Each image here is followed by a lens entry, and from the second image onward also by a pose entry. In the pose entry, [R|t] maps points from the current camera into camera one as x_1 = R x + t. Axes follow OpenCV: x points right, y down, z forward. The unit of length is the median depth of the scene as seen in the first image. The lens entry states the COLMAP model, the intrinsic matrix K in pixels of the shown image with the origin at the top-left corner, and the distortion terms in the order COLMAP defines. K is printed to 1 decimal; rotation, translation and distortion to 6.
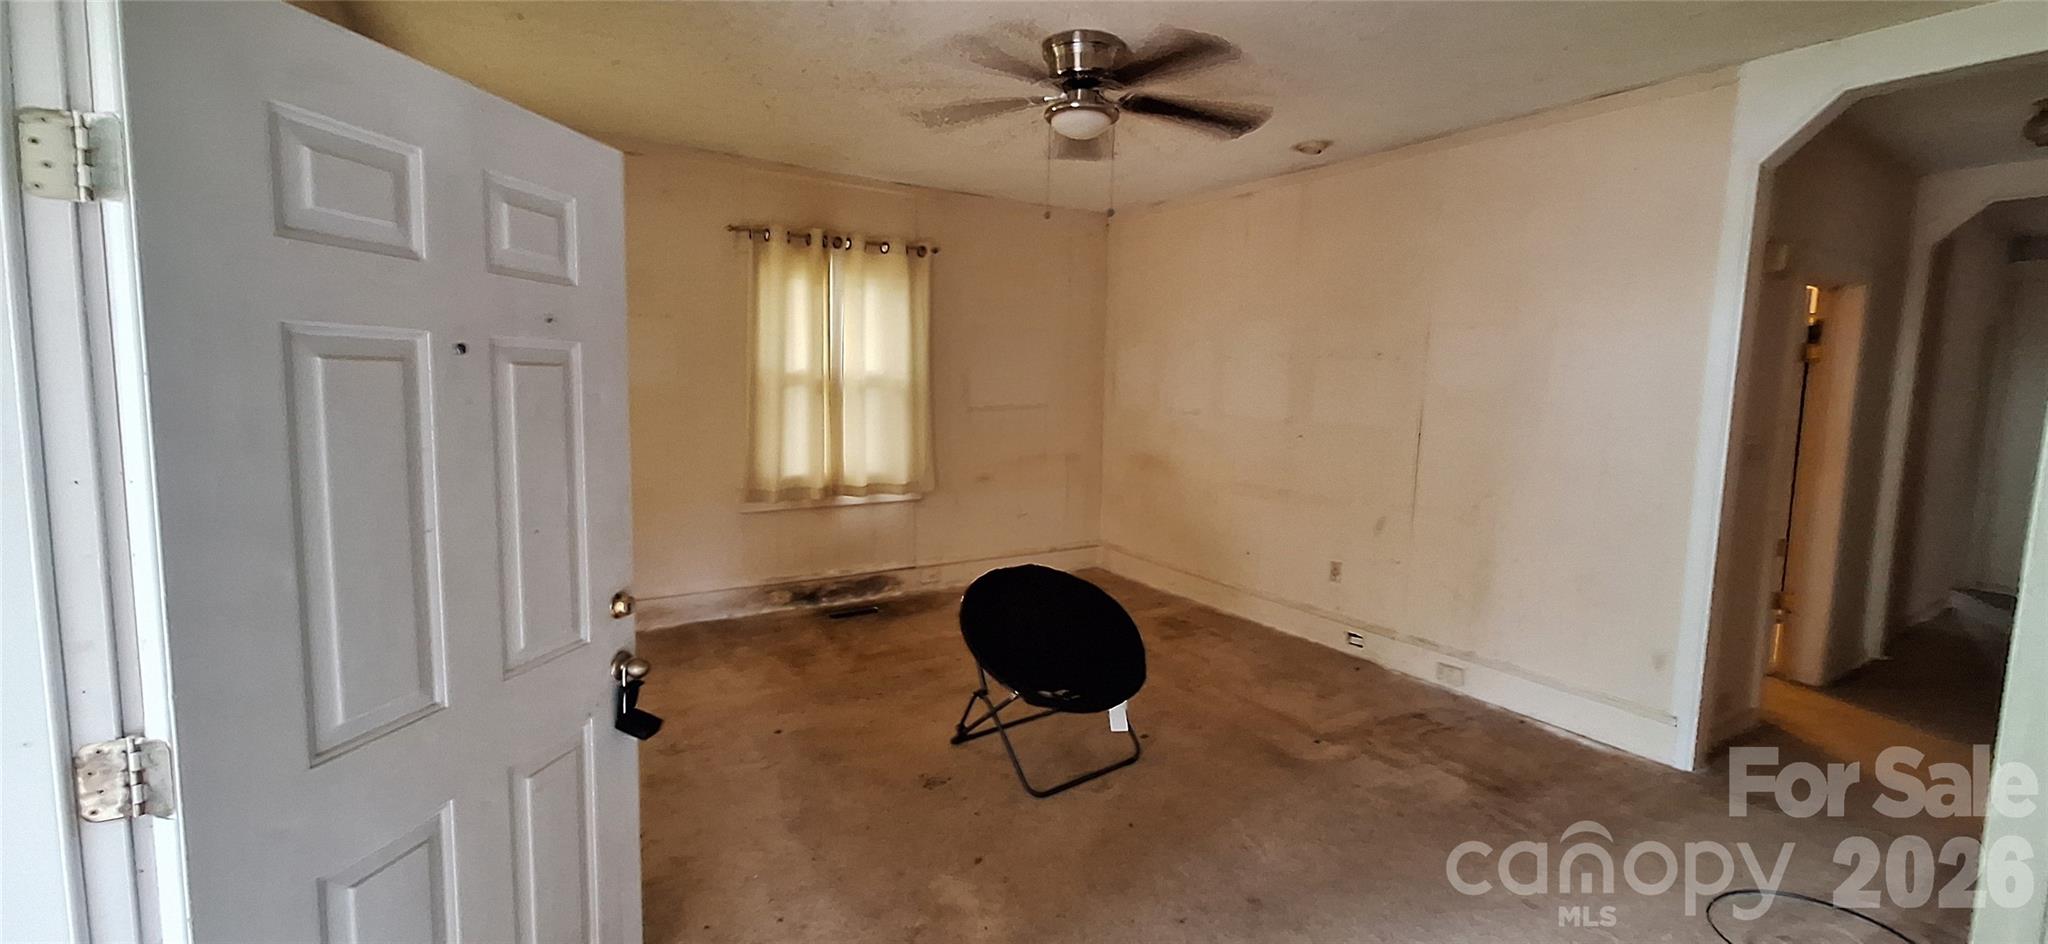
lens RADIAL K [[823.6, 0, 1023.8], [0, 823.6, 462.6], [0, 0, 1]] dist [-0.000515, -0.000112]
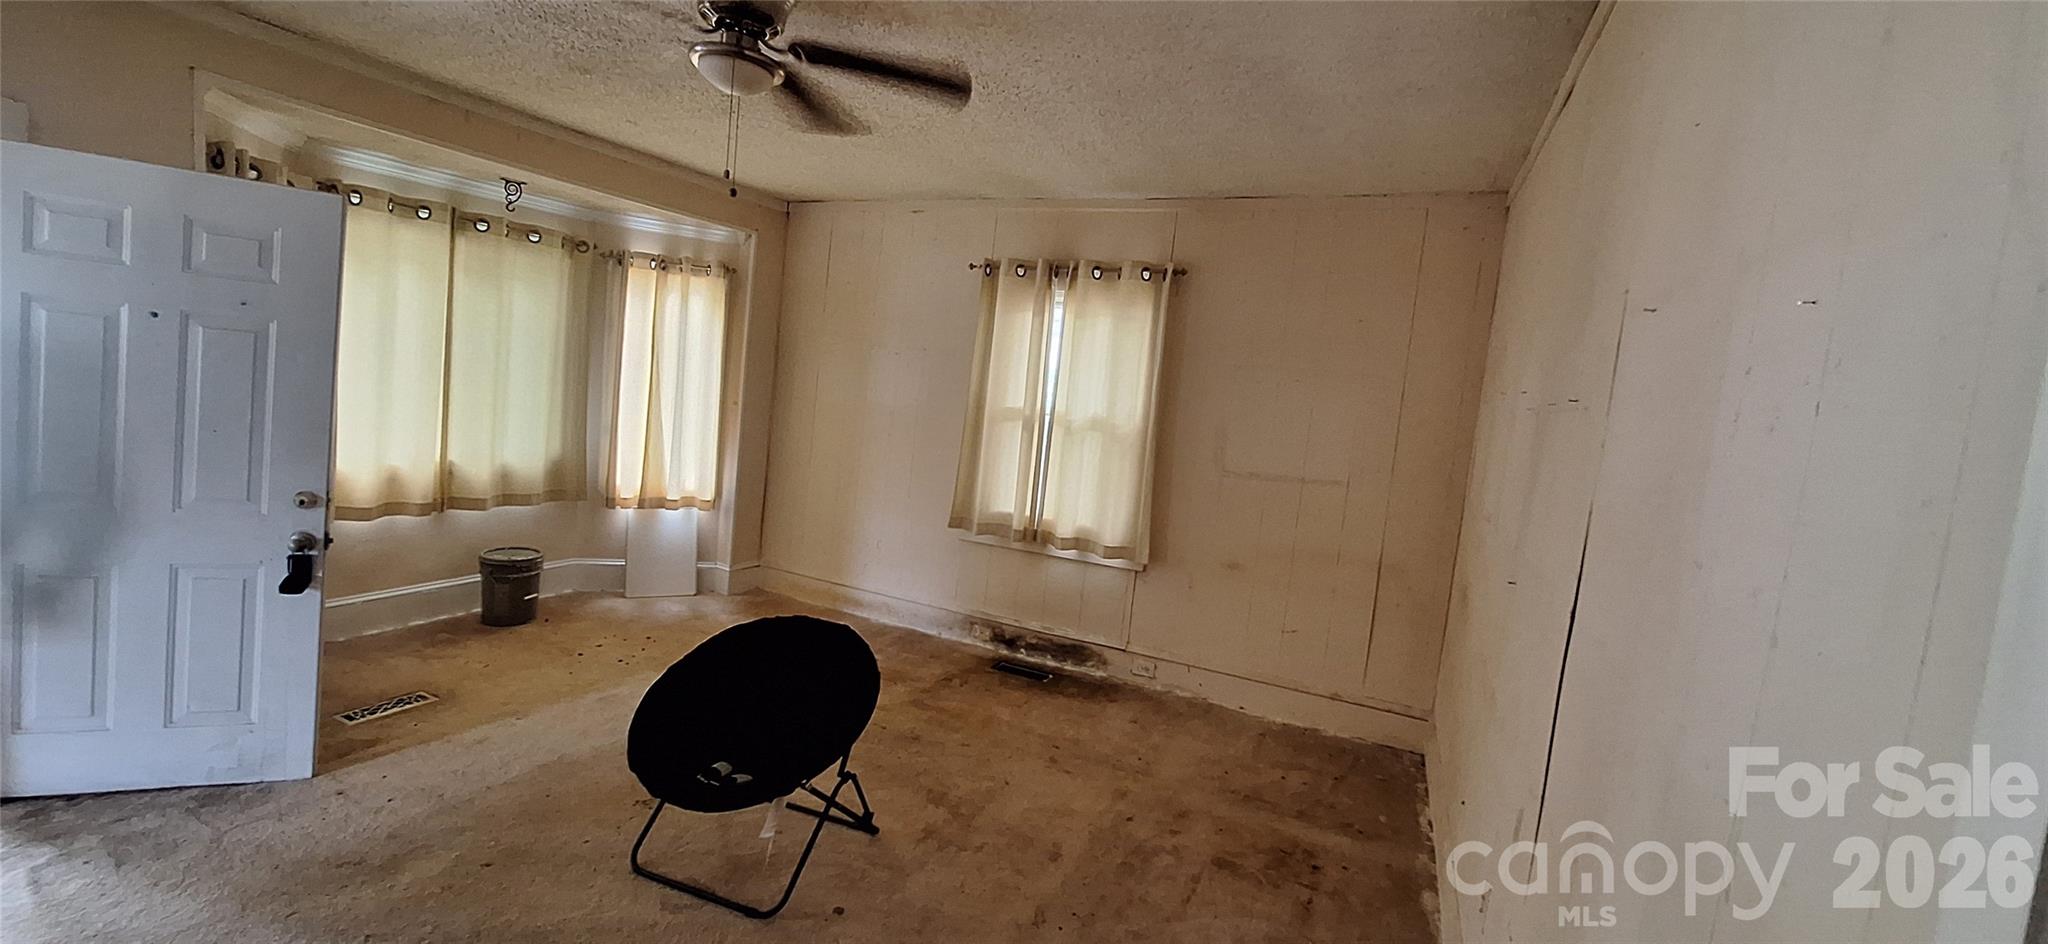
lens RADIAL K [[823.6, 0, 1024.0], [0, 823.6, 464.8], [0, 0, 1]] dist [-0.000515, -0.000112]
pose [[0.535732, 0.099831, -0.838466, 0.524881], [-0.177359, 0.984139, 0.003853, -0.045487], [0.825552, 0.146645, 0.544940, 0.464620]]
